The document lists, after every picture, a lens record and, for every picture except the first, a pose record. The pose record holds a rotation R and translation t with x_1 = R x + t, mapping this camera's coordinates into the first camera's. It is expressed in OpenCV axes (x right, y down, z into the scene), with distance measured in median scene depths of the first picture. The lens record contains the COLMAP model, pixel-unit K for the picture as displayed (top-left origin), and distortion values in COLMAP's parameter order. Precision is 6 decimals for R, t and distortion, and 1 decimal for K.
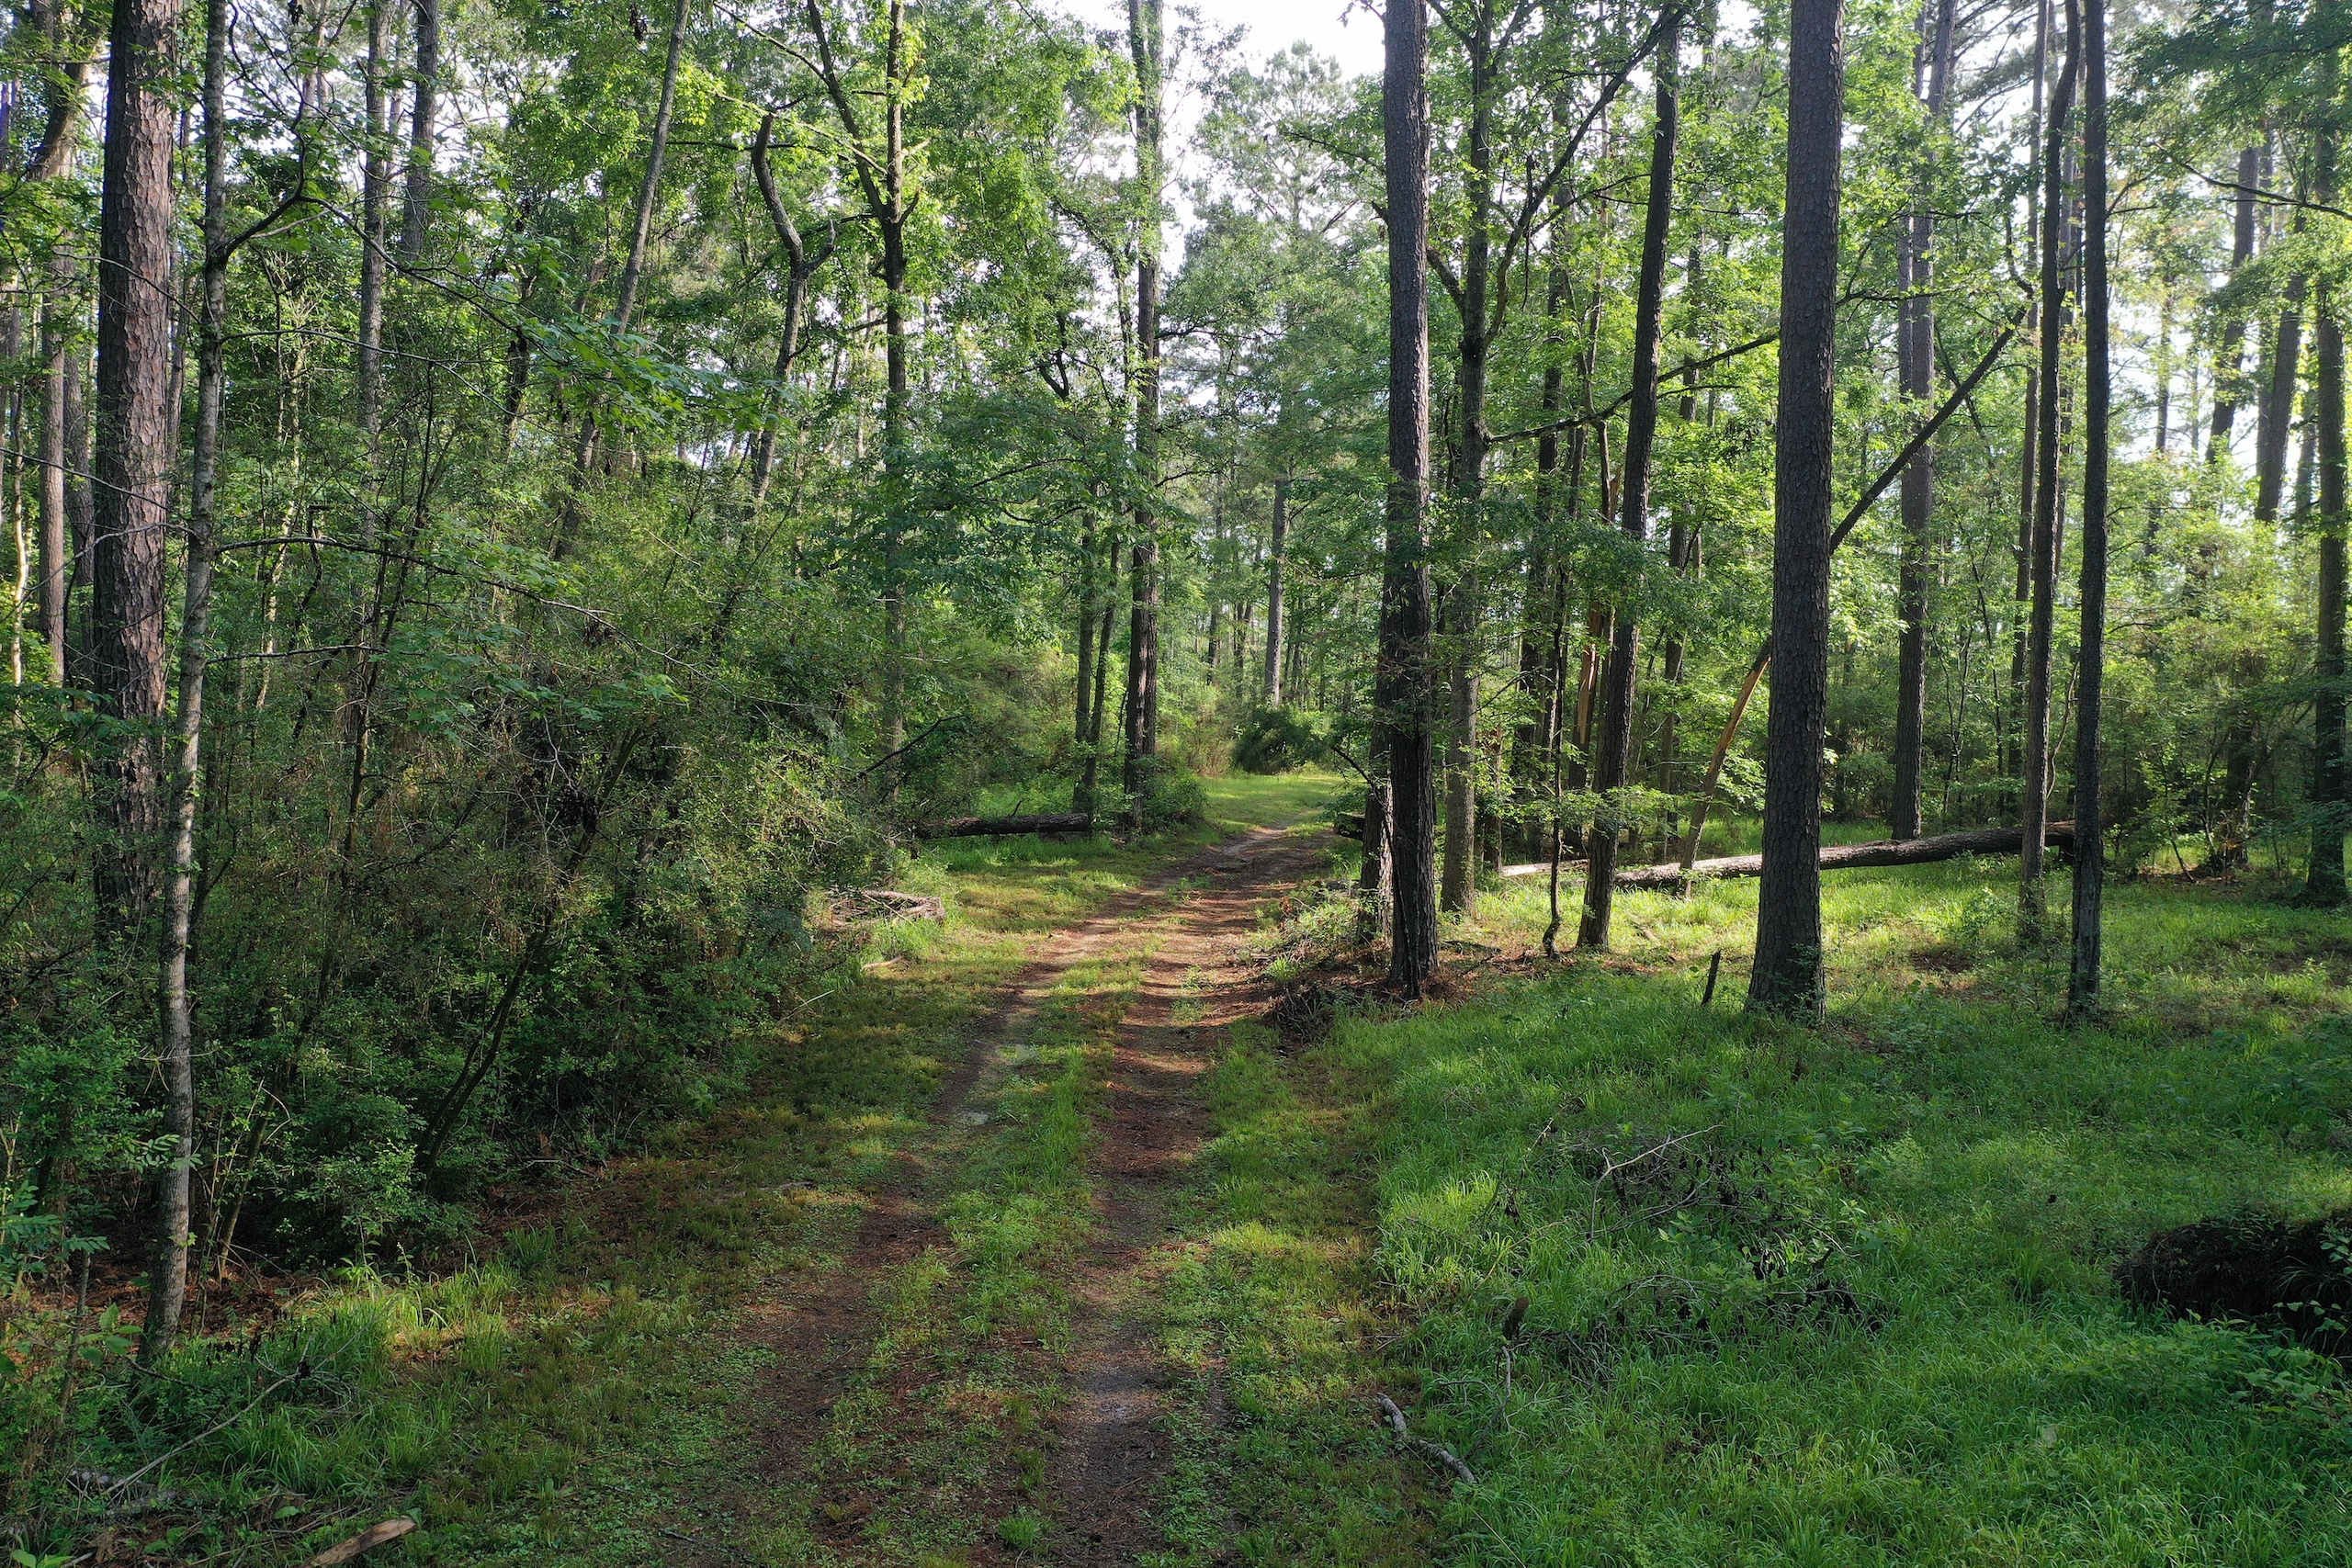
lens RADIAL K [[1874.6, 0, 1176.5], [0, 1874.6, 779.5], [0, 0, 1]] dist [0.012510, 0.002838]
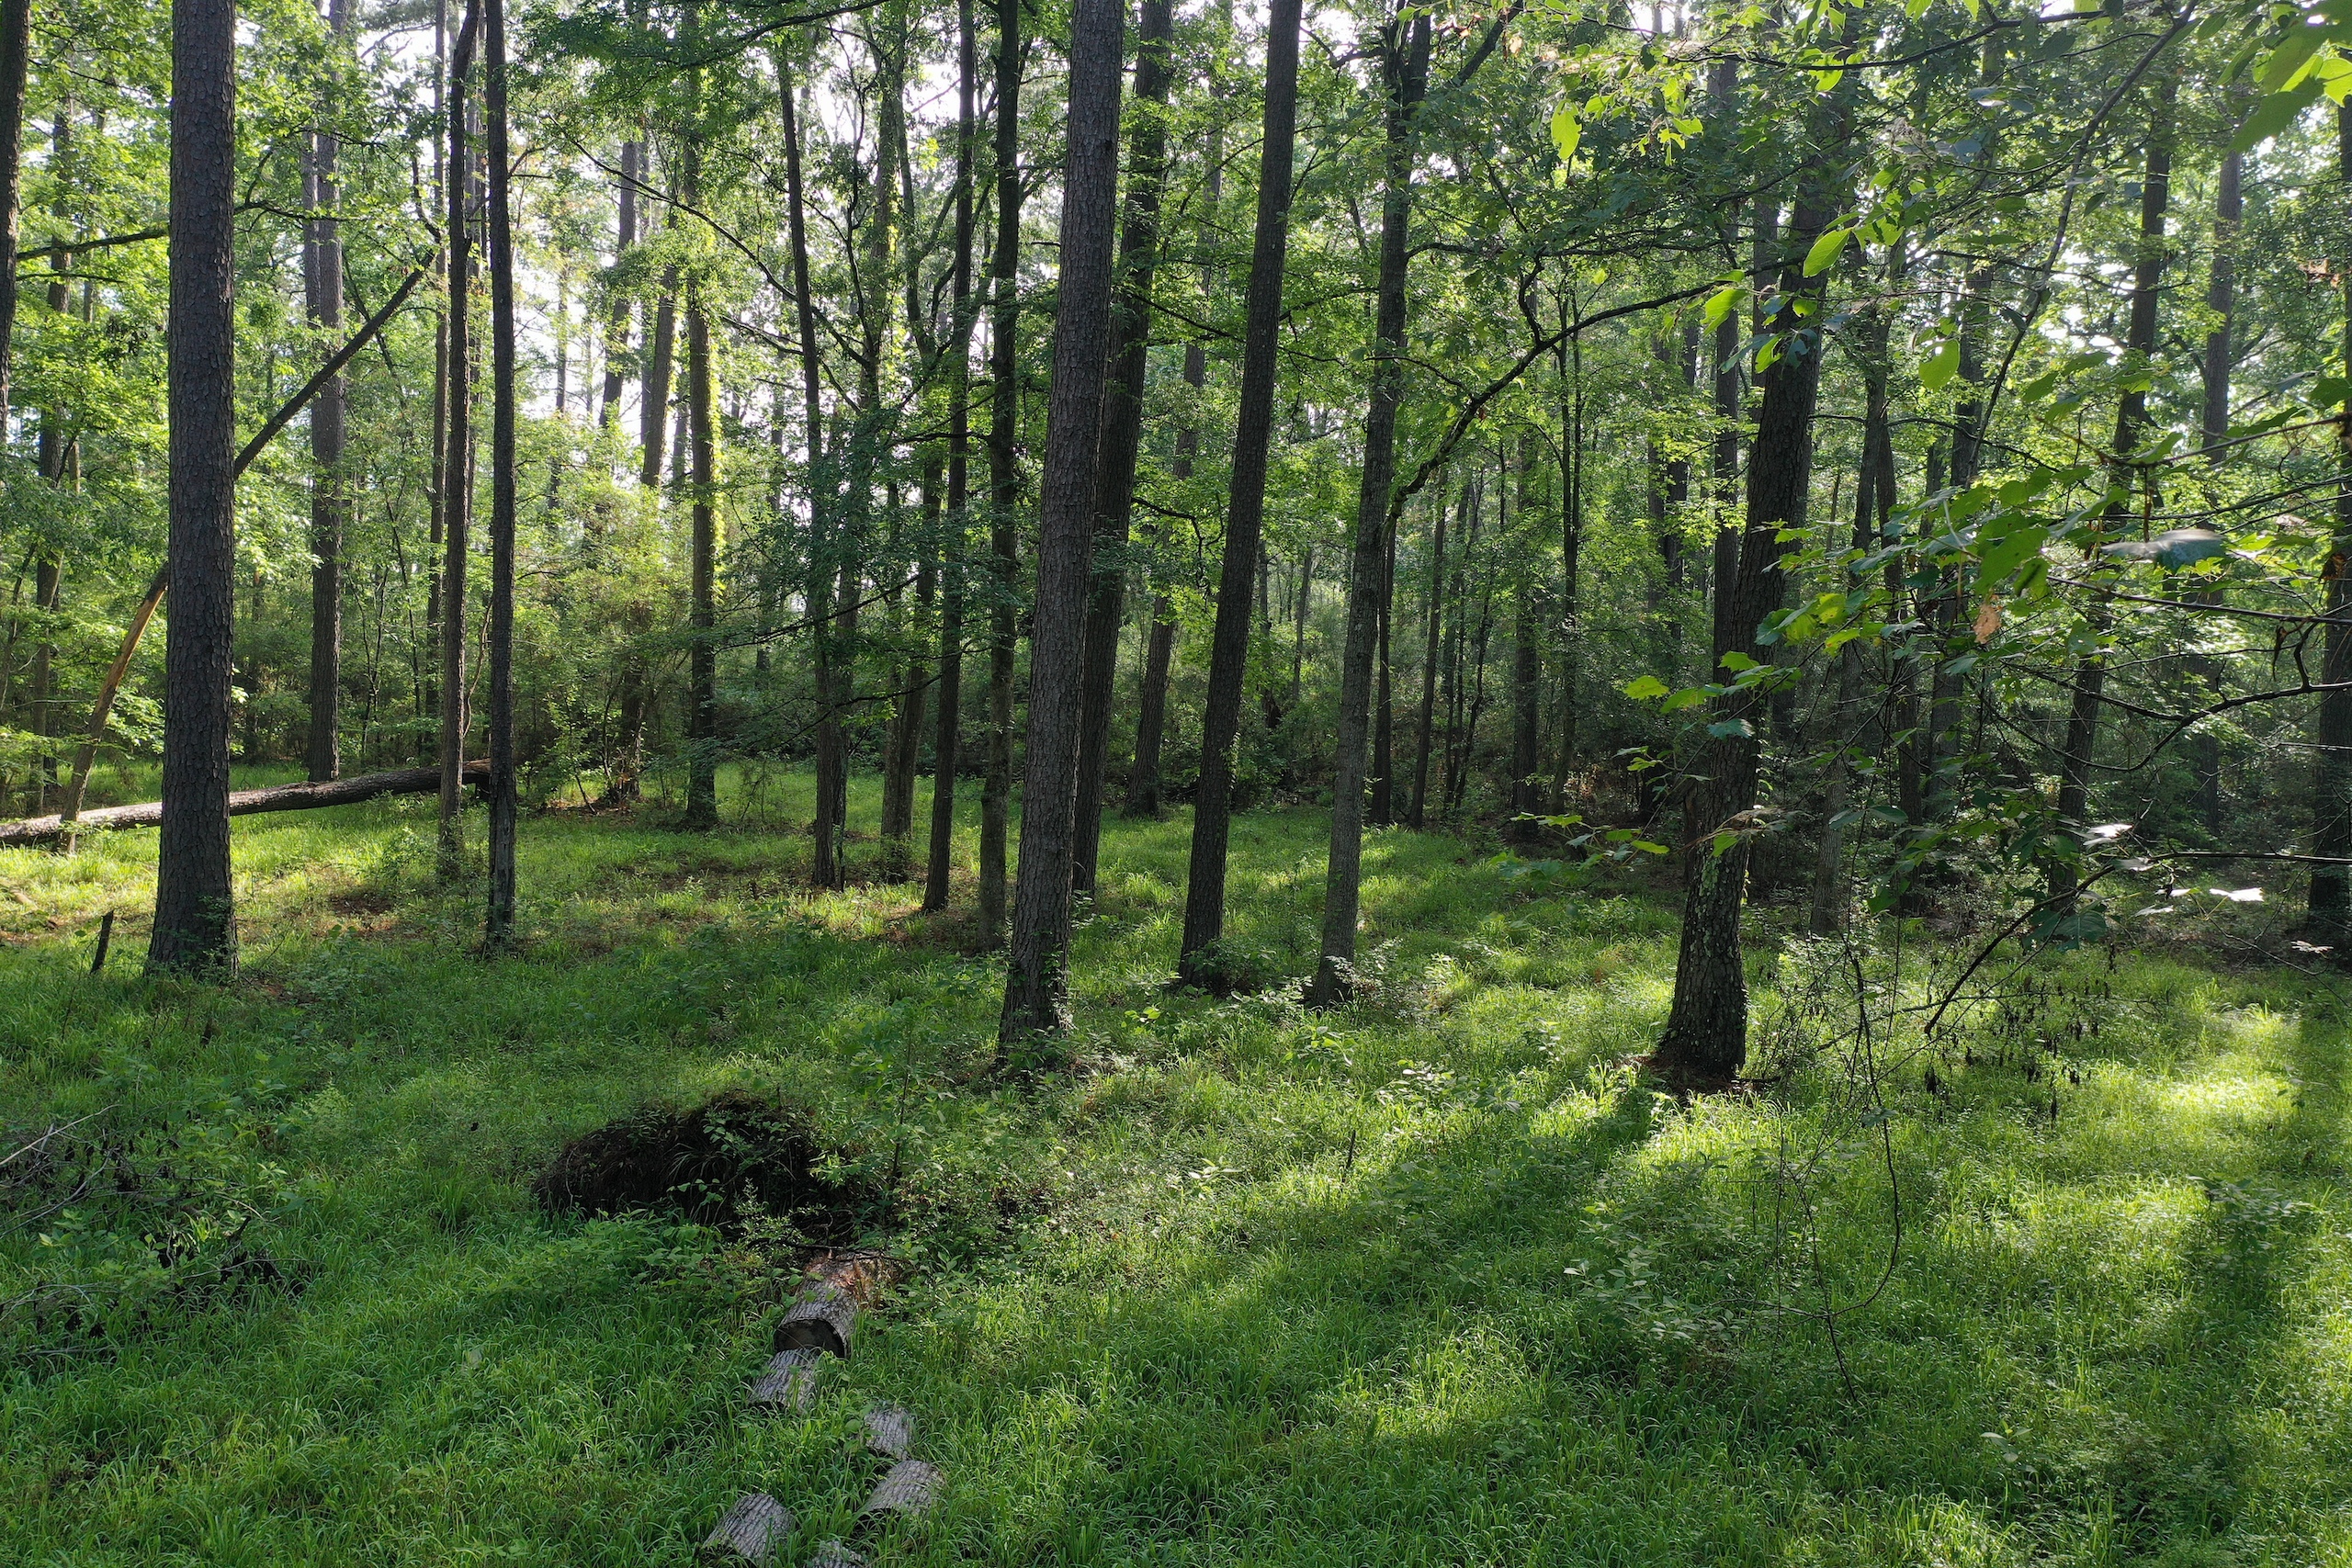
lens RADIAL K [[1874.6, 0, 1178.4], [0, 1874.6, 783.3], [0, 0, 1]] dist [0.012510, 0.002838]
pose [[0.698456, -0.026738, 0.715154, 0.001986], [0.002531, 0.999388, 0.034893, 0.000236], [-0.715649, -0.022561, 0.698096, 0.005052]]
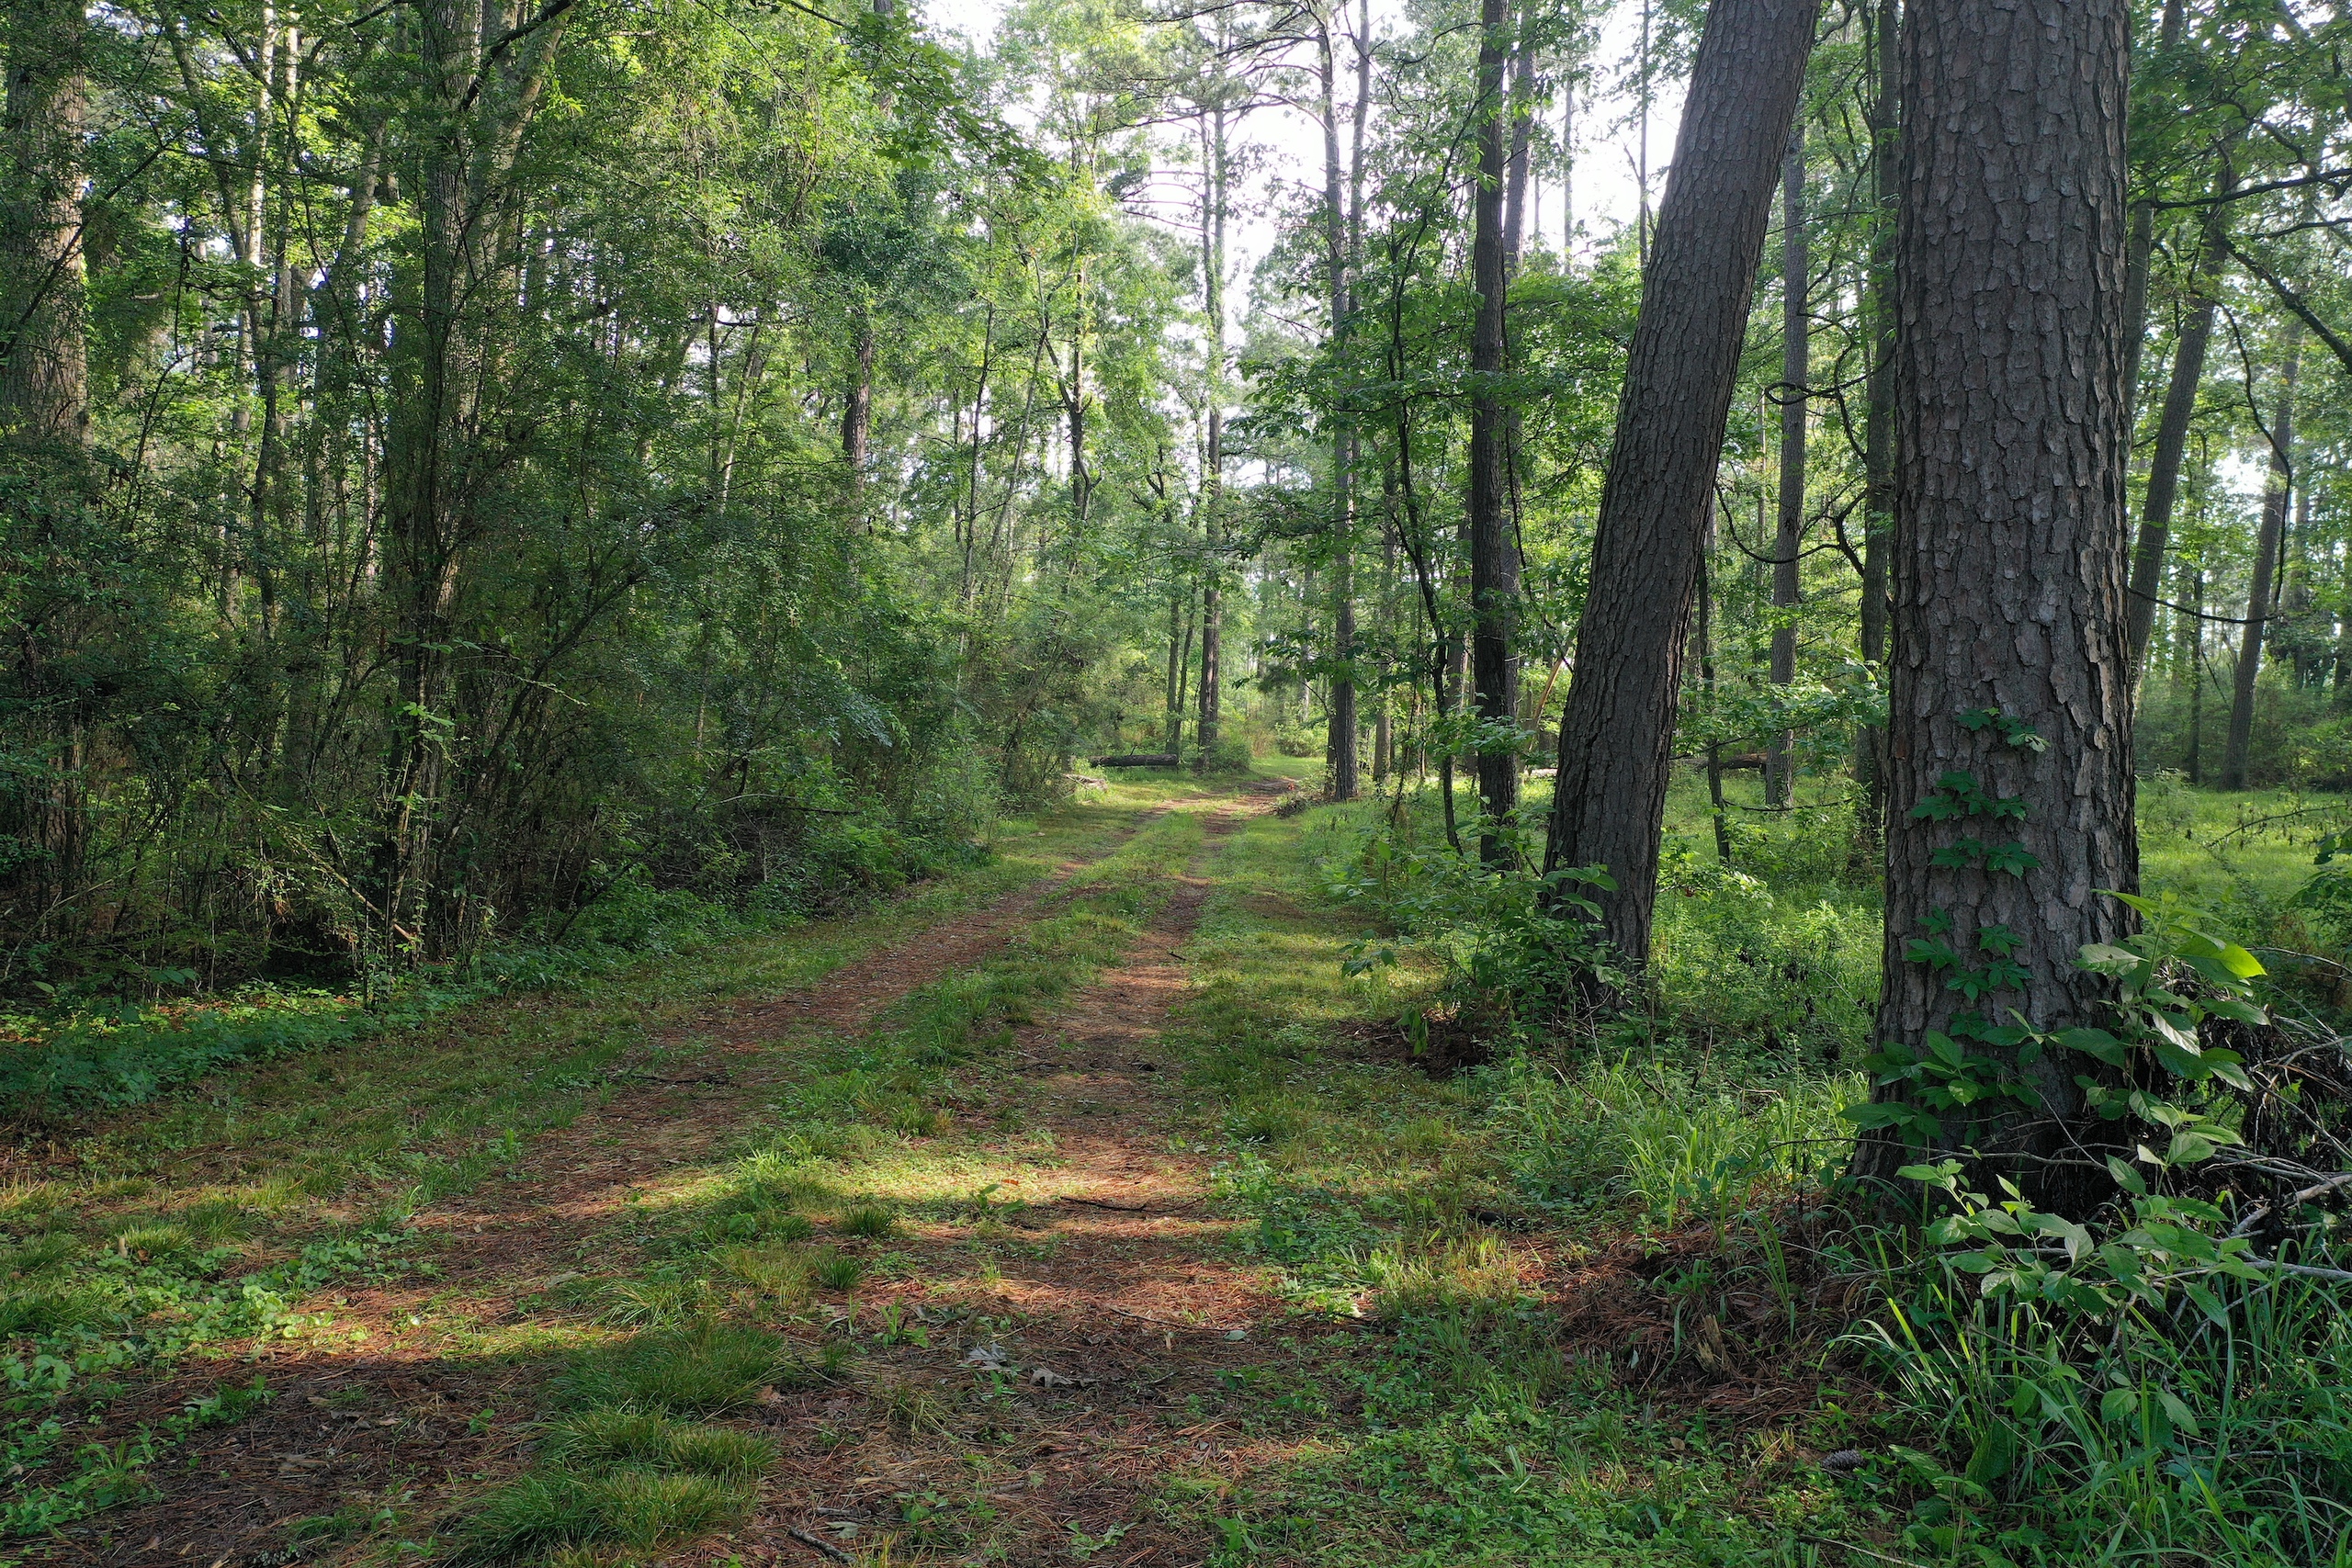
lens RADIAL K [[1874.6, 0, 1175.7], [0, 1874.6, 785.5], [0, 0, 1]] dist [0.012510, 0.002838]
pose [[0.999519, 0.003552, -0.030801, 0.002149], [-0.004158, 0.999799, -0.019629, 0.090476], [0.030725, 0.019748, 0.999333, -0.719628]]
